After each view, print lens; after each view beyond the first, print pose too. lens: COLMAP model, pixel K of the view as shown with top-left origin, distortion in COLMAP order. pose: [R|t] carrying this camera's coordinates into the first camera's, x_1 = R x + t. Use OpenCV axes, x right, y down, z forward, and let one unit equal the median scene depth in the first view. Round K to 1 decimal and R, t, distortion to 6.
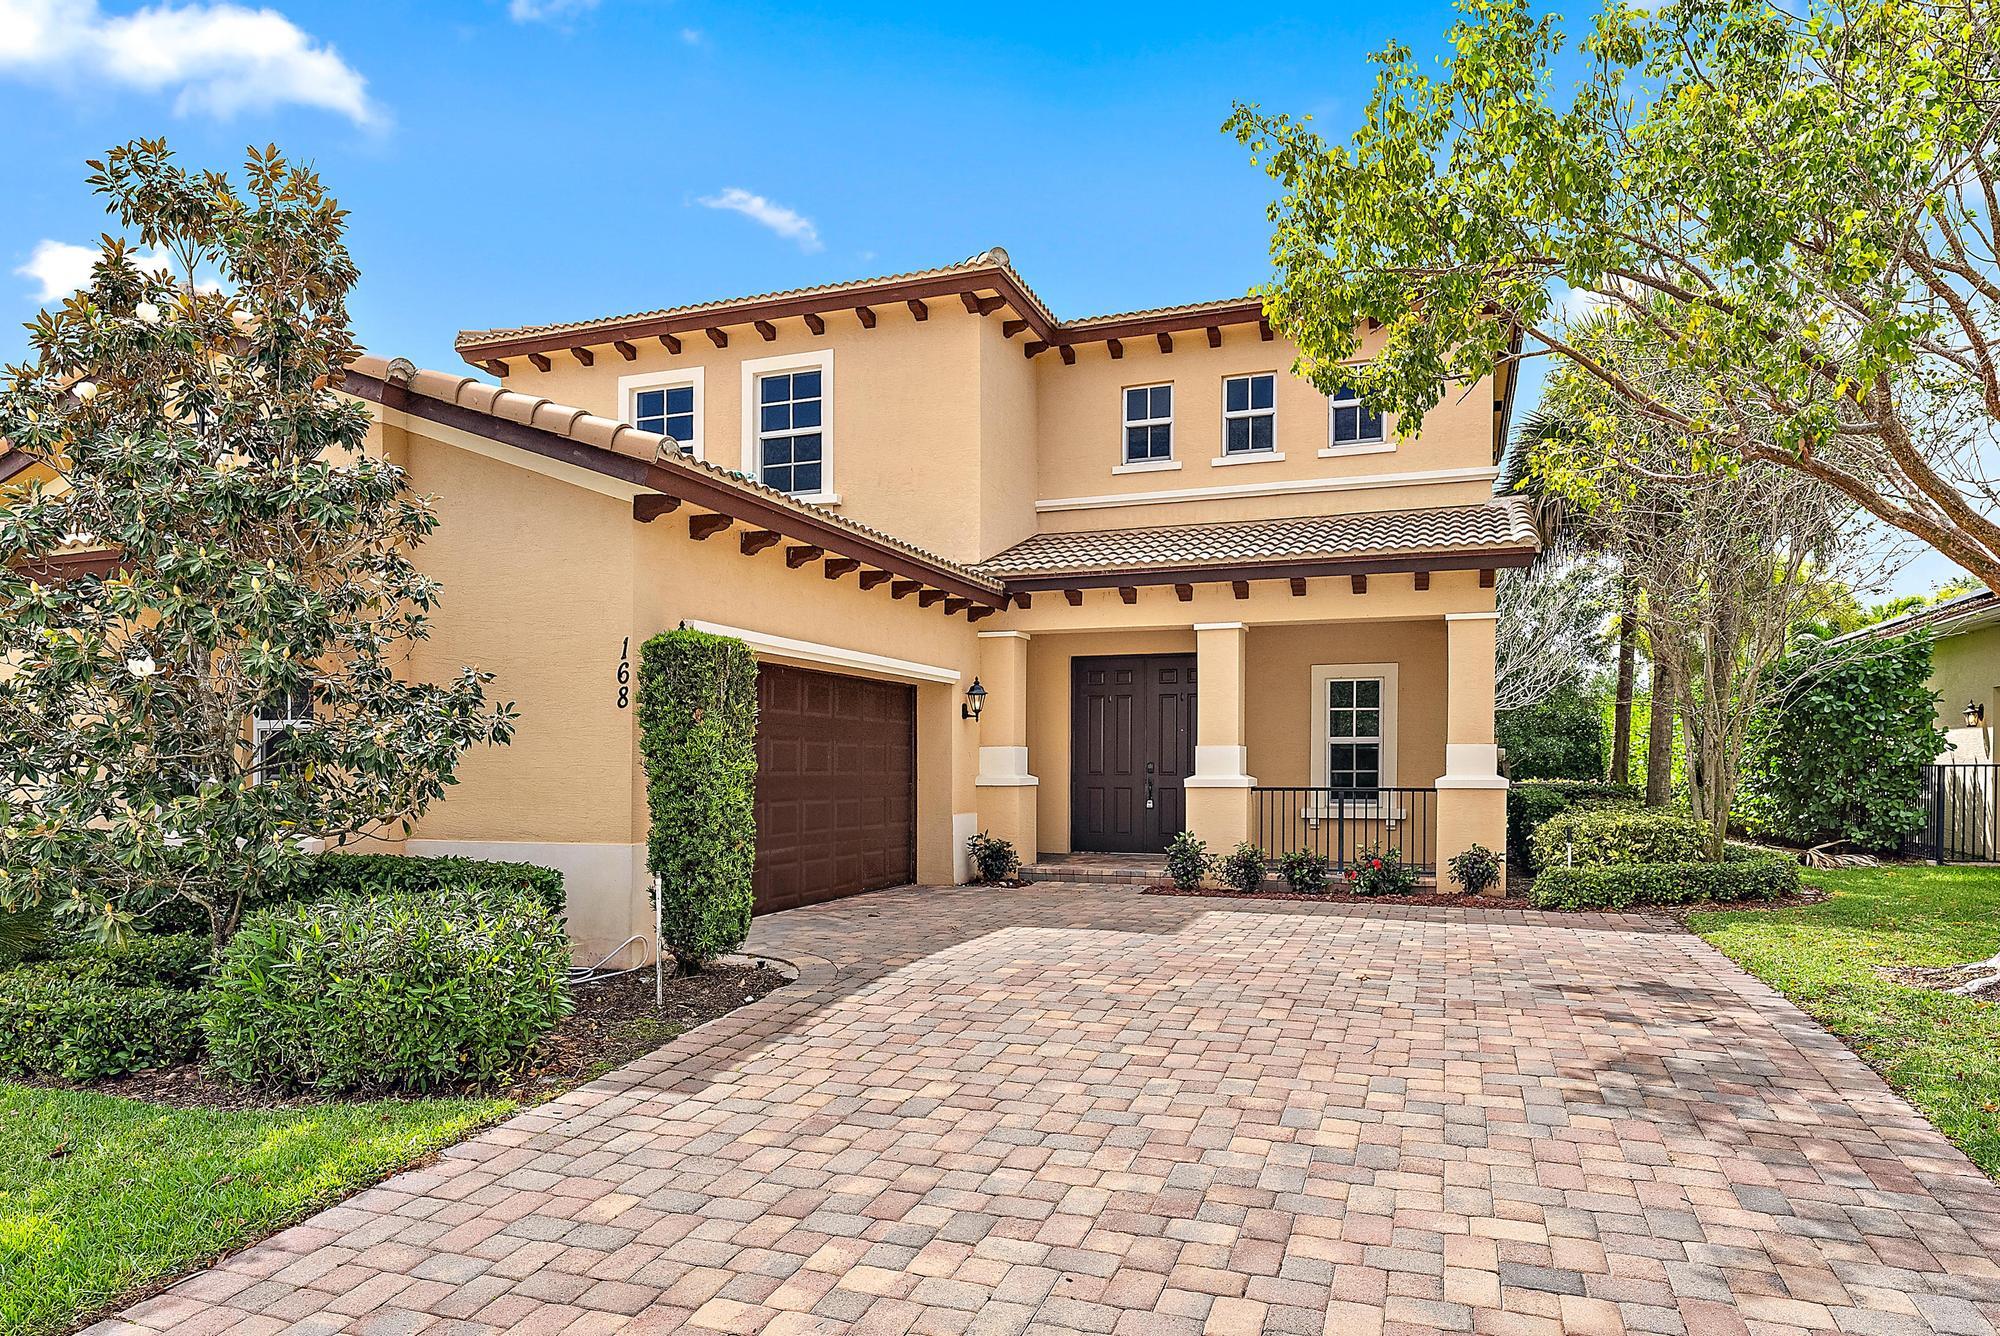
lens RADIAL K [[1145.7, 0, 991.6], [0, 1145.7, 767.7], [0, 0, 1]] dist [-0.001229, 0.000195]
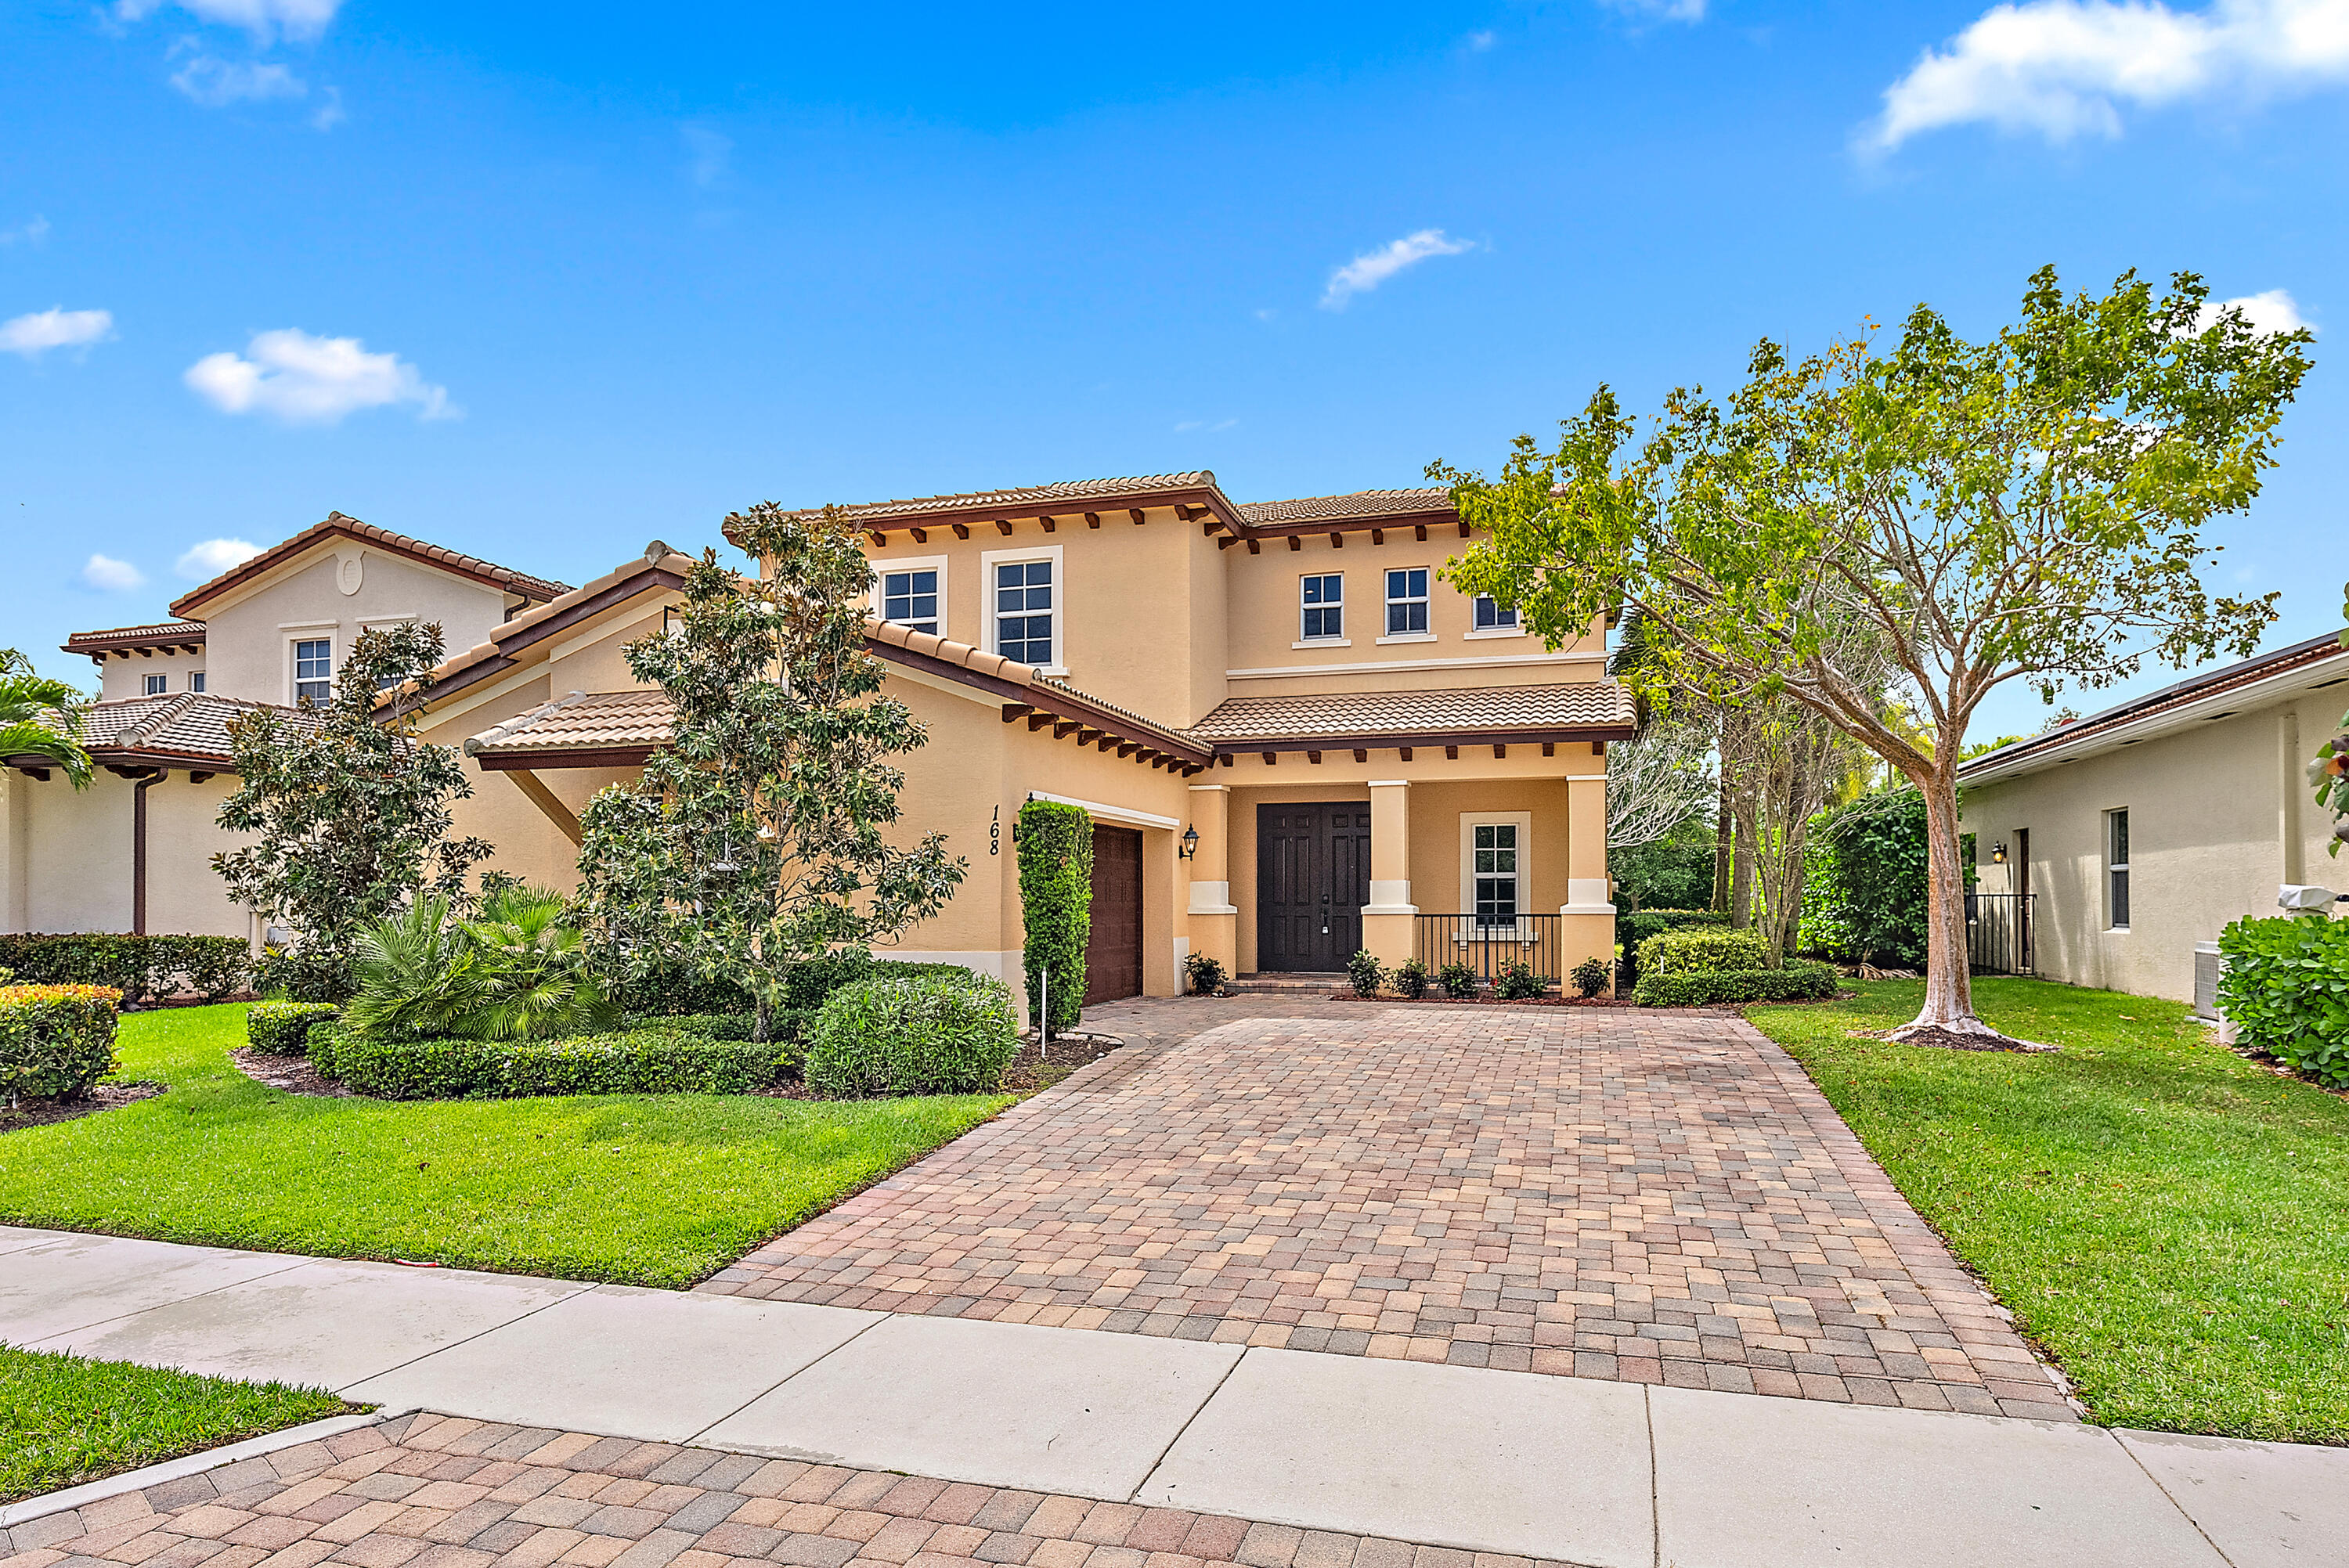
lens RADIAL K [[1390.1, 0, 1181.1], [0, 1390.1, 880.0], [0, 0, 1]] dist [0.000535, -0.000056]
pose [[0.995628, -0.001952, 0.093382, -0.155951], [0.003696, 0.999822, -0.018507, 0.006889], [-0.093329, 0.018771, 0.995458, -0.443372]]
